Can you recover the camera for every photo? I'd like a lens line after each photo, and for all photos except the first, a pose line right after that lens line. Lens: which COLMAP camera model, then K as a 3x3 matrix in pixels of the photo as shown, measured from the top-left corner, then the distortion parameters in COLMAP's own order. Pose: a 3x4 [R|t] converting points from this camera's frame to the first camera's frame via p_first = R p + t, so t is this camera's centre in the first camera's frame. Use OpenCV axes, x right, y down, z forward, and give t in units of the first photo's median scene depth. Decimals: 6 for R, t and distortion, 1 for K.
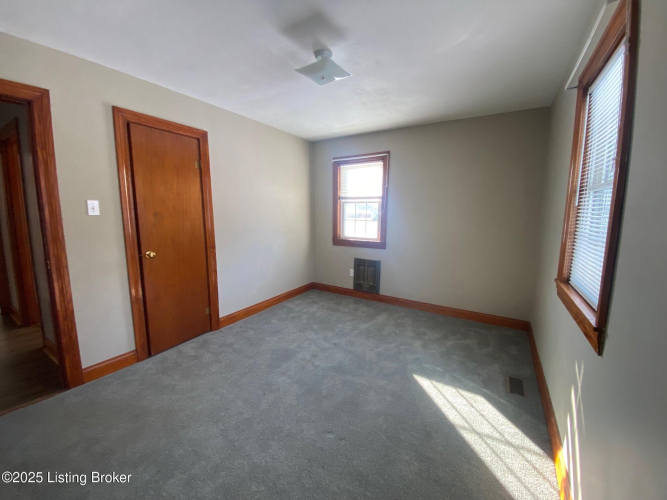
lens RADIAL K [[276.4, 0, 337.0], [0, 276.4, 251.7], [0, 0, 1]] dist [-0.003277, -0.002522]
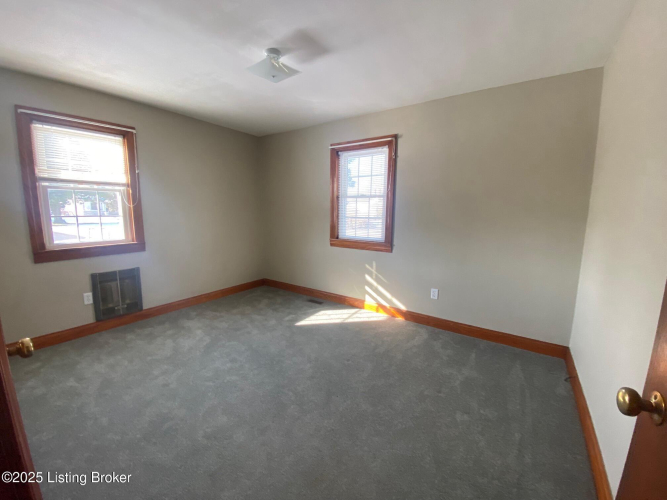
lens RADIAL K [[276.4, 0, 337.9], [0, 276.4, 249.4], [0, 0, 1]] dist [-0.003277, -0.002522]
pose [[-0.000756, -0.151833, 0.988406, -0.603869], [0.133426, 0.979553, 0.150575, -0.058449], [-0.991058, 0.131993, 0.019518, 0.423723]]
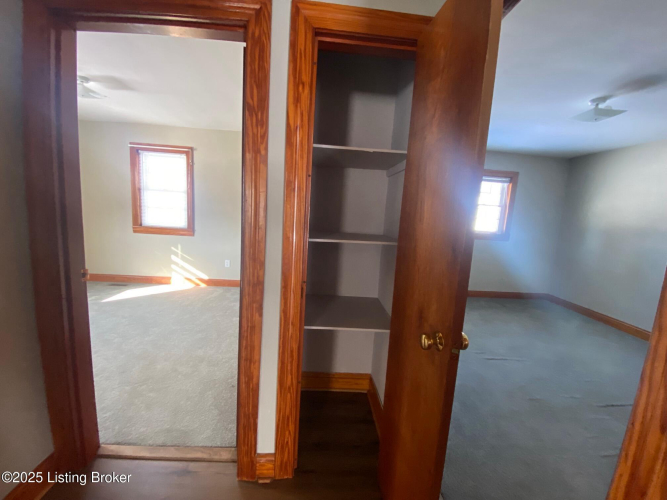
lens RADIAL K [[276.4, 0, 340.2], [0, 276.4, 247.2], [0, 0, 1]] dist [-0.003277, -0.002522]
pose [[-0.602050, -0.166543, 0.780896, -0.975506], [0.045468, 0.969267, 0.241771, -0.094605], [-0.797163, 0.181064, -0.575975, 0.453626]]
